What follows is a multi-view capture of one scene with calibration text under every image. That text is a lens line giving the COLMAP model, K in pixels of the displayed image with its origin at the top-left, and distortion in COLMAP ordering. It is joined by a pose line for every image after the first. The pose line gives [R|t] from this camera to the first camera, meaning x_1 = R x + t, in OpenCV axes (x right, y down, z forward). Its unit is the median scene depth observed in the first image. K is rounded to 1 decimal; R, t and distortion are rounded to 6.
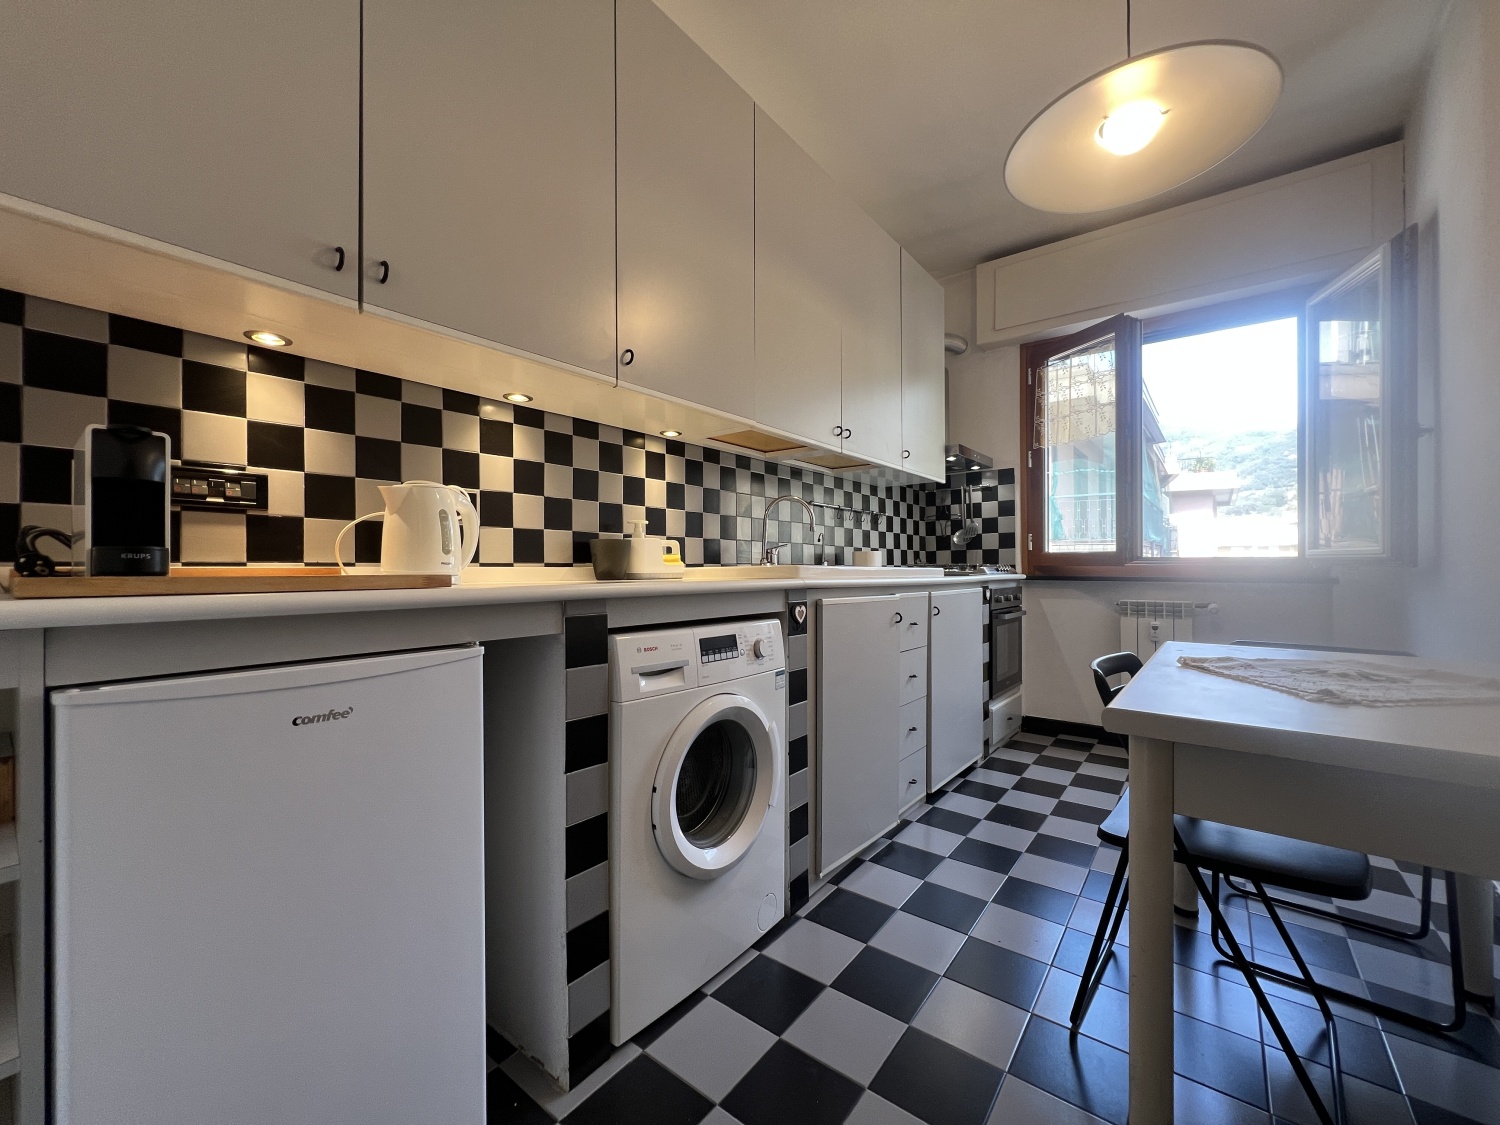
lens RADIAL K [[600.1, 0, 750.0], [0, 600.1, 568.0], [0, 0, 1]] dist [-0.003573, 0.000865]
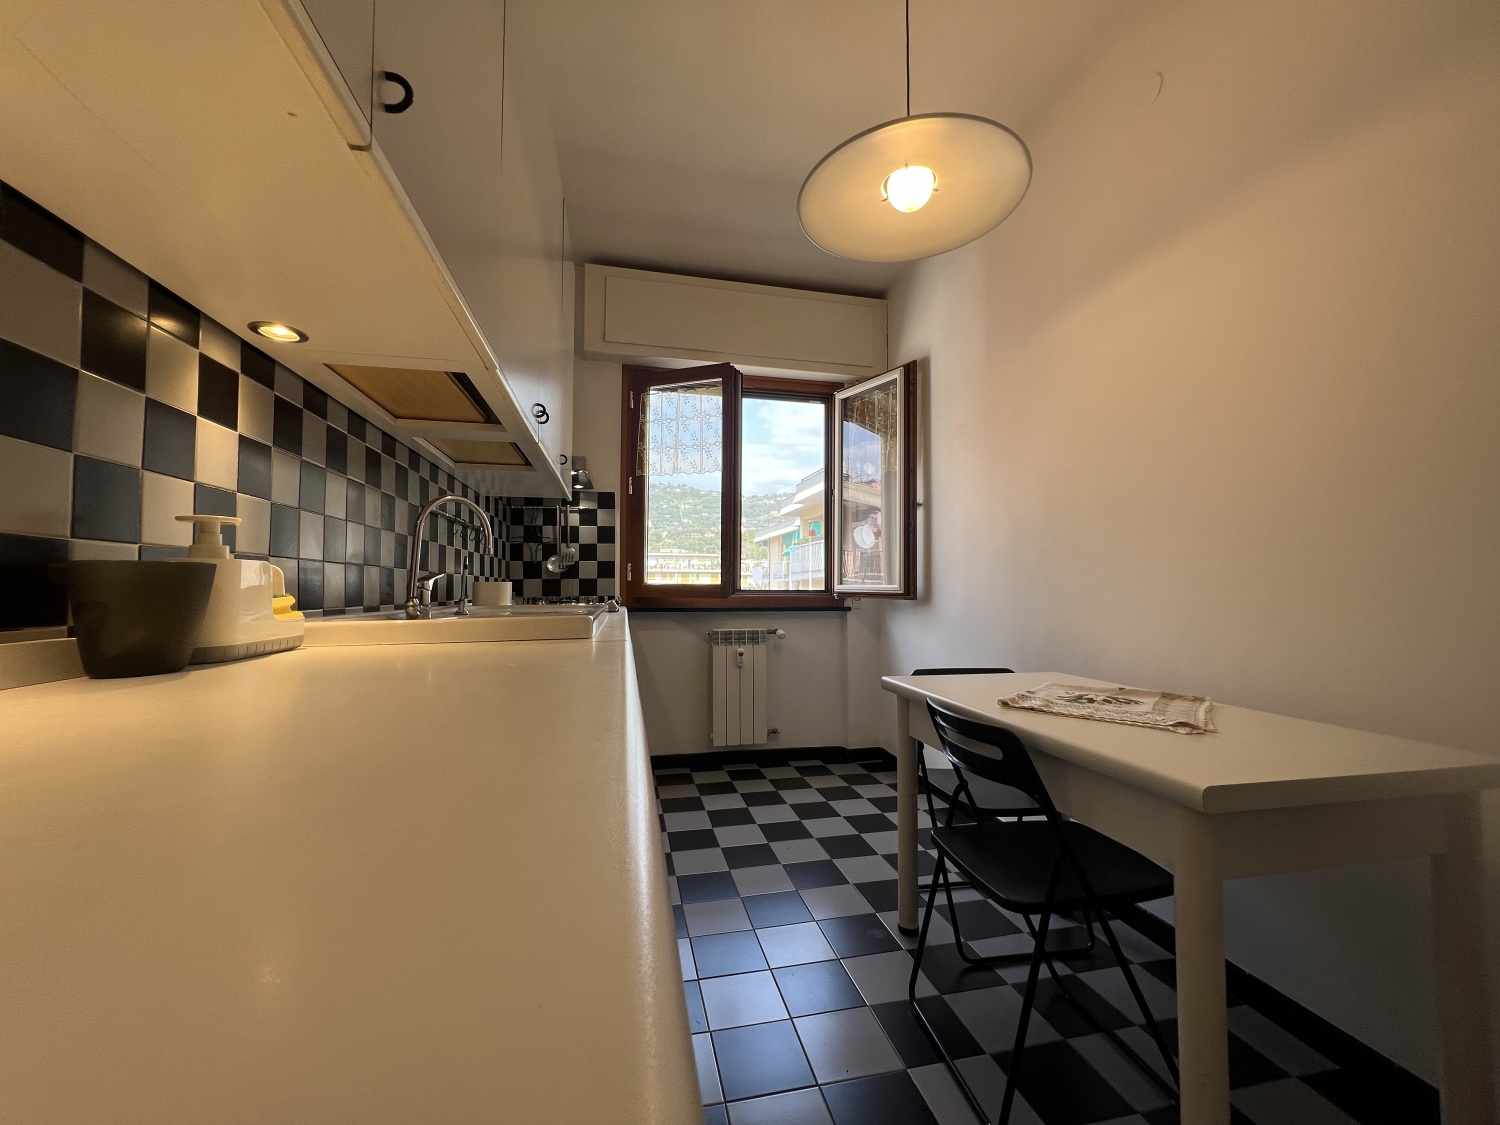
lens RADIAL K [[600.1, 0, 755.7], [0, 600.1, 567.0], [0, 0, 1]] dist [-0.003573, 0.000865]
pose [[0.634988, 0.031009, 0.771899, -0.138030], [-0.003164, 0.999290, -0.037541, -0.016089], [-0.772515, 0.021396, 0.634636, 0.239664]]
